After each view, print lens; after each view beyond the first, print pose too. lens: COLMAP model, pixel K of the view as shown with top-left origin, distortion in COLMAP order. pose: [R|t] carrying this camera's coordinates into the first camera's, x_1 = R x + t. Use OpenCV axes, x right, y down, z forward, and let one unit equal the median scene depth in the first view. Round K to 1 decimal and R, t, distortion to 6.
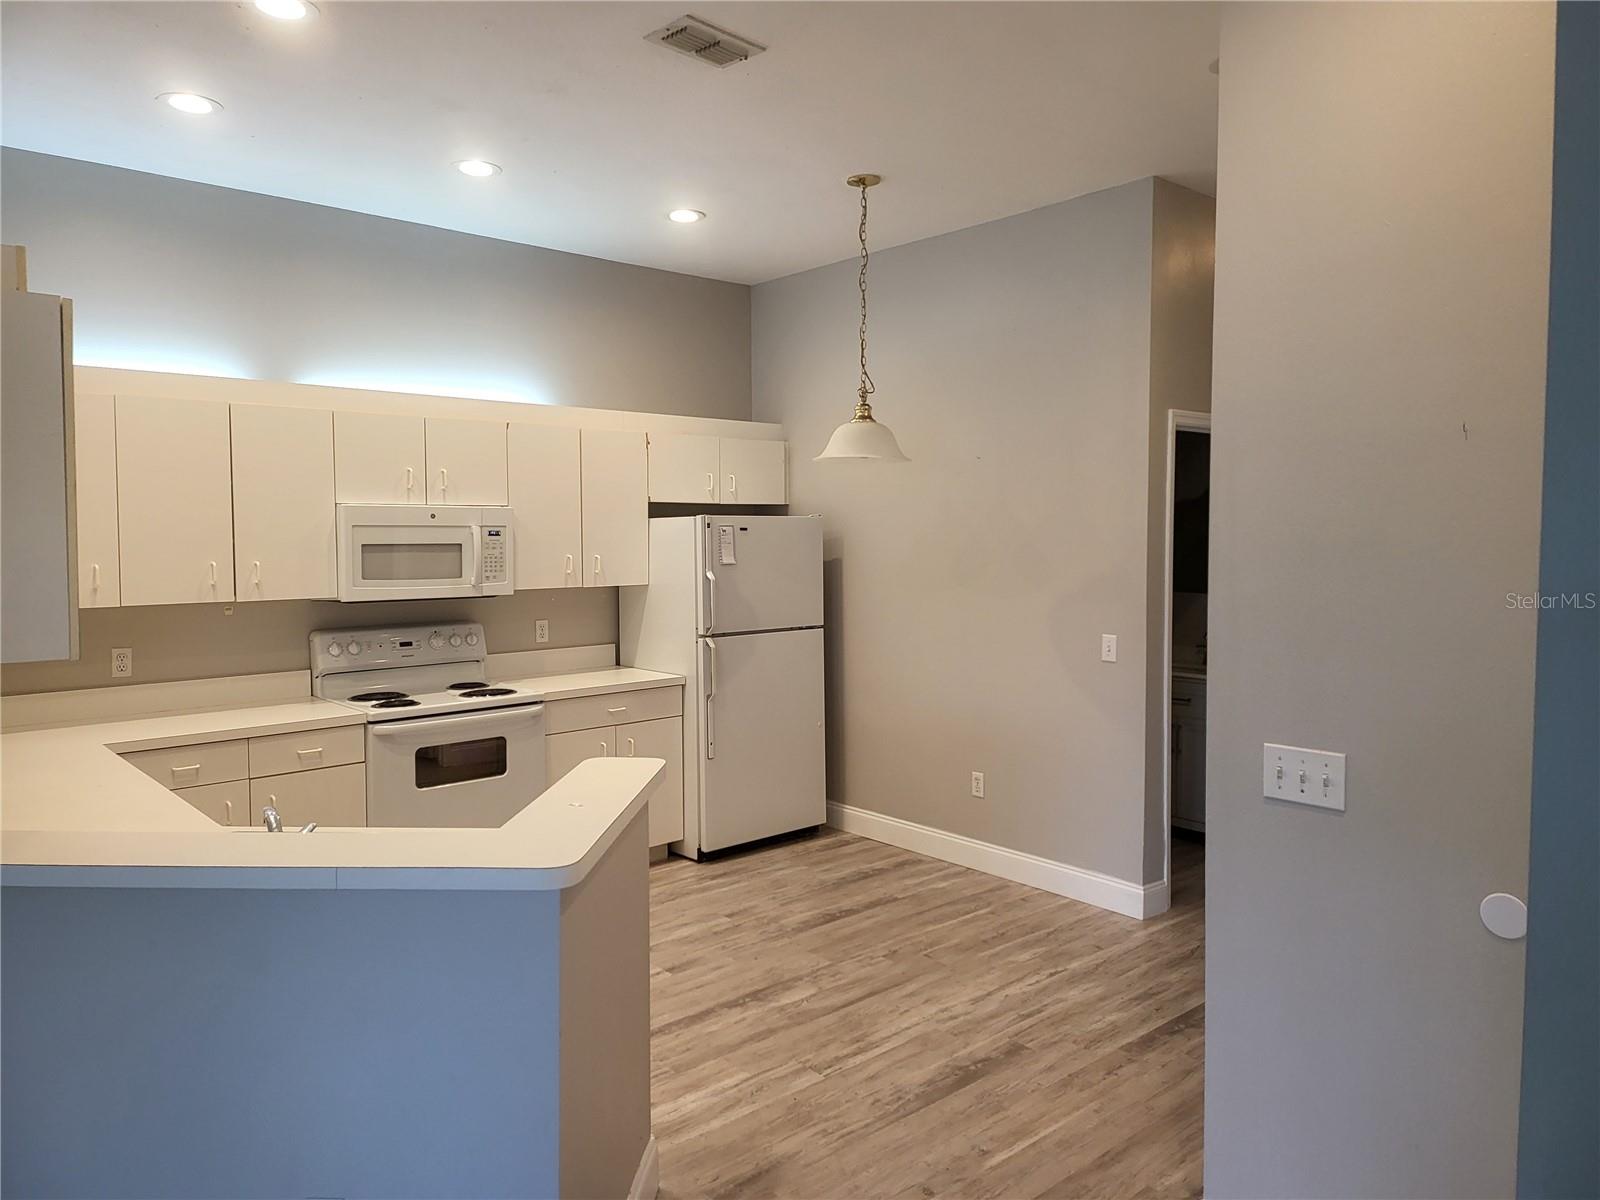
lens RADIAL K [[1112.6, 0, 775.1], [0, 1112.6, 595.0], [0, 0, 1]] dist [0.007583, 0.001551]
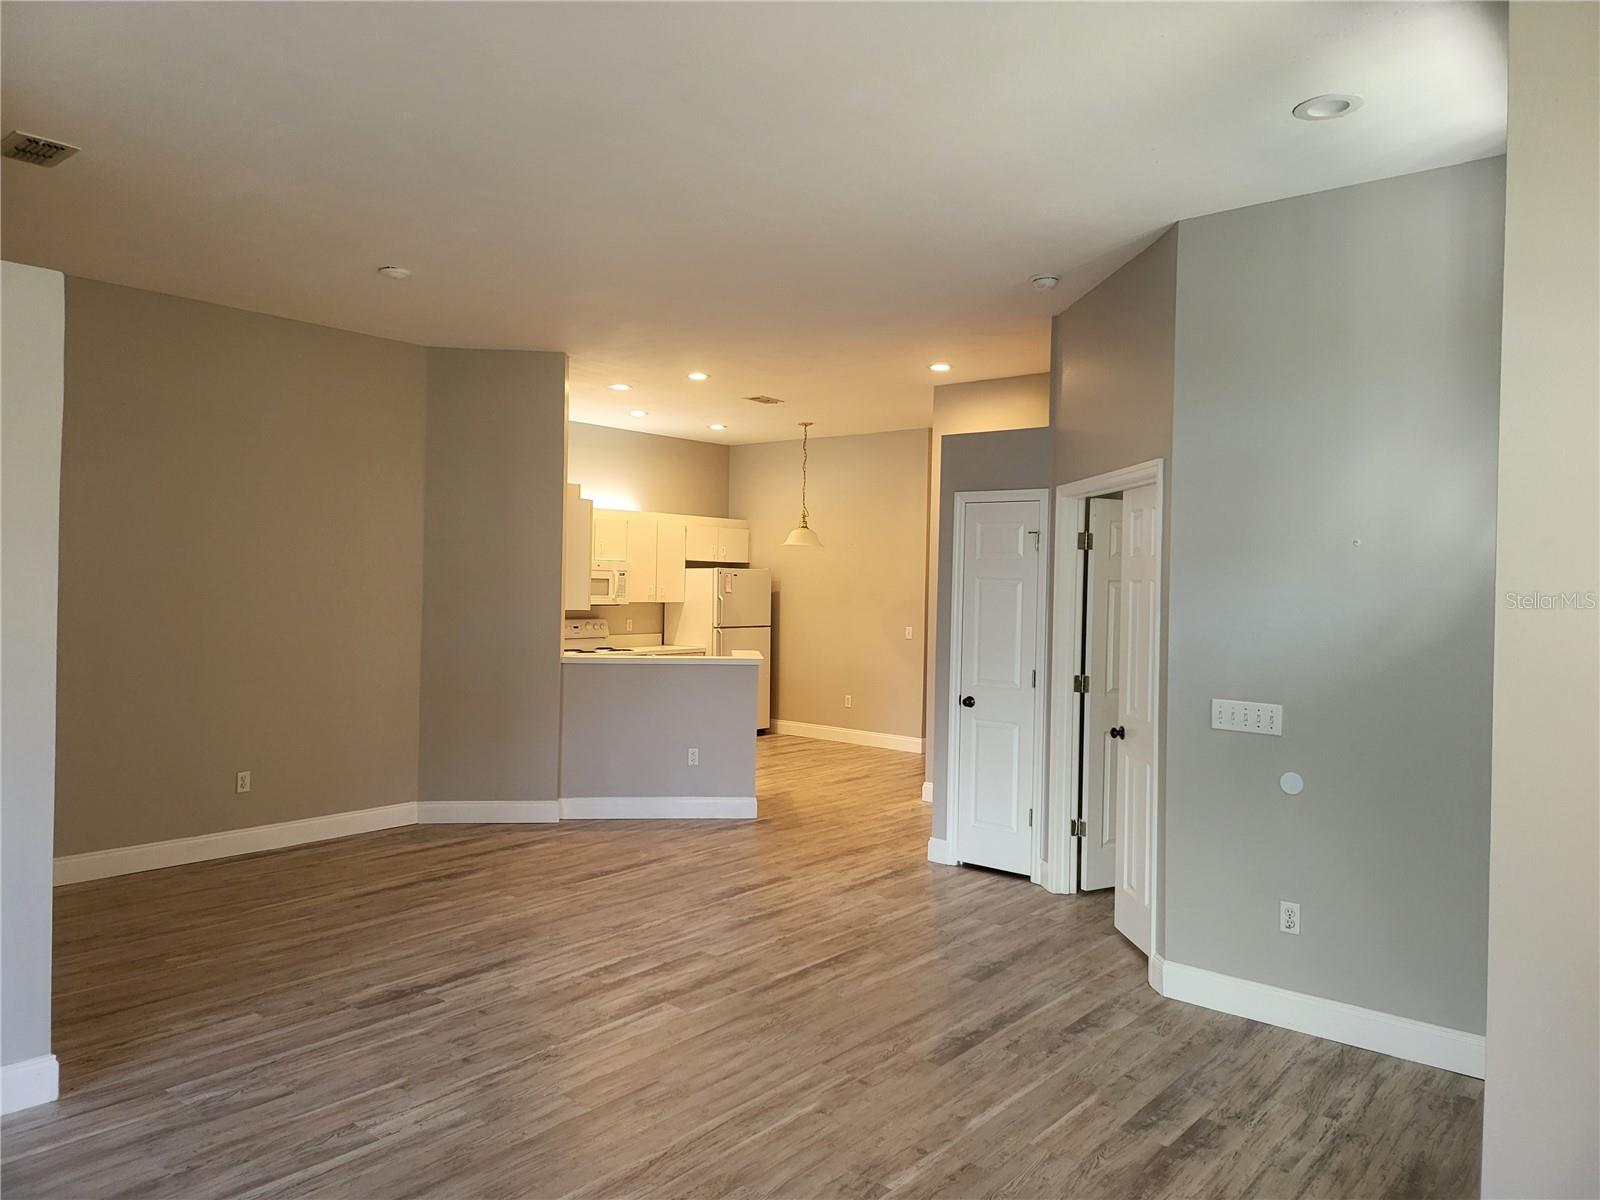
lens RADIAL K [[1113.4, 0, 800.0], [0, 1113.4, 600.0], [0, 0, 1]] dist [-0.000466, -0.000791]
pose [[0.986366, 0.021245, 0.163191, -0.246914], [-0.014880, 0.999084, -0.040127, 0.066117], [-0.163894, 0.037151, 0.985778, -1.024905]]
